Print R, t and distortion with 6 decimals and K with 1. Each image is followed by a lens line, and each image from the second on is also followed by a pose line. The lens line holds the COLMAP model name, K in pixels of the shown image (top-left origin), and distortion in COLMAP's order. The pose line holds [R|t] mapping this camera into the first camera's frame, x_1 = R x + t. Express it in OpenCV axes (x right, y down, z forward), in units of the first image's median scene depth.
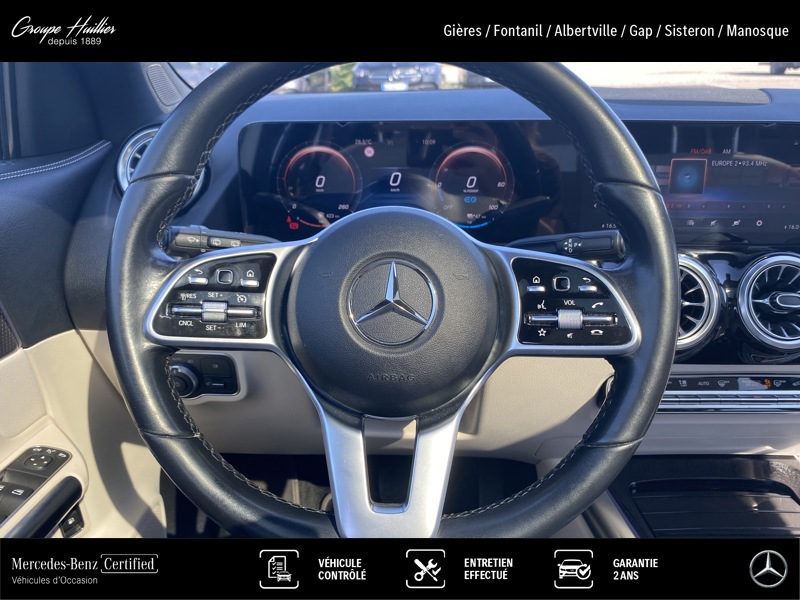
lens RADIAL K [[582.0, 0, 400.0], [0, 582.0, 300.0], [0, 0, 1]] dist [0.014633, -0.060068]
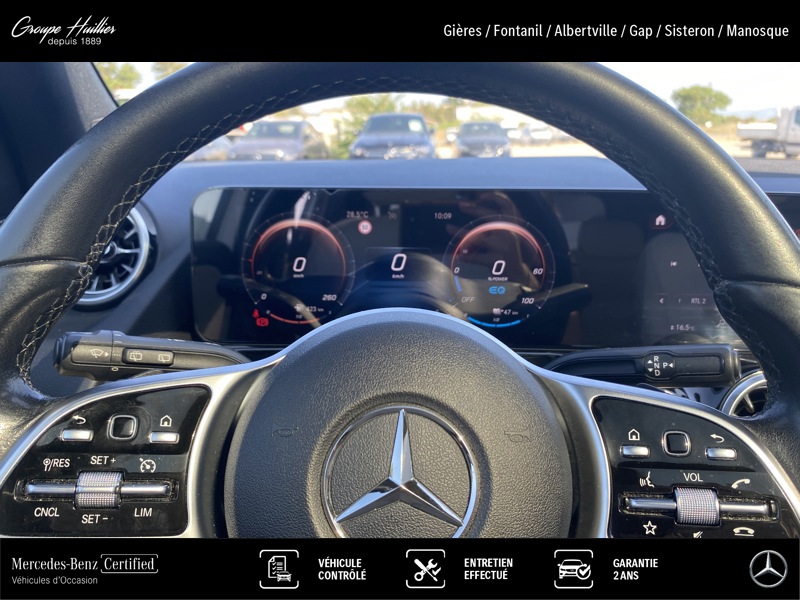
lens RADIAL K [[582.0, 0, 400.0], [0, 582.0, 300.0], [0, 0, 1]] dist [0.014633, -0.060068]
pose [[0.999865, 0.011750, 0.011452, -0.021098], [-0.010270, 0.992514, -0.121701, -0.098388], [-0.012796, 0.121567, 0.992501, 0.371876]]
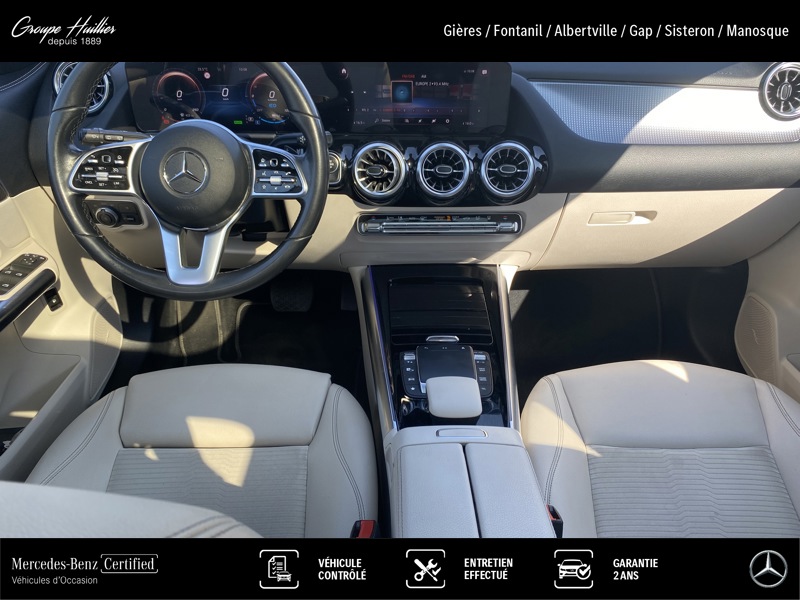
lens RADIAL K [[599.0, 0, 412.3], [0, 599.0, 301.5], [0, 0, 1]] dist [-0.000149, -0.003996]
pose [[0.999912, -0.001302, 0.013192, 0.717651], [-0.001814, 0.972378, 0.233406, -0.044755], [-0.013132, -0.233409, 0.972290, -1.128464]]
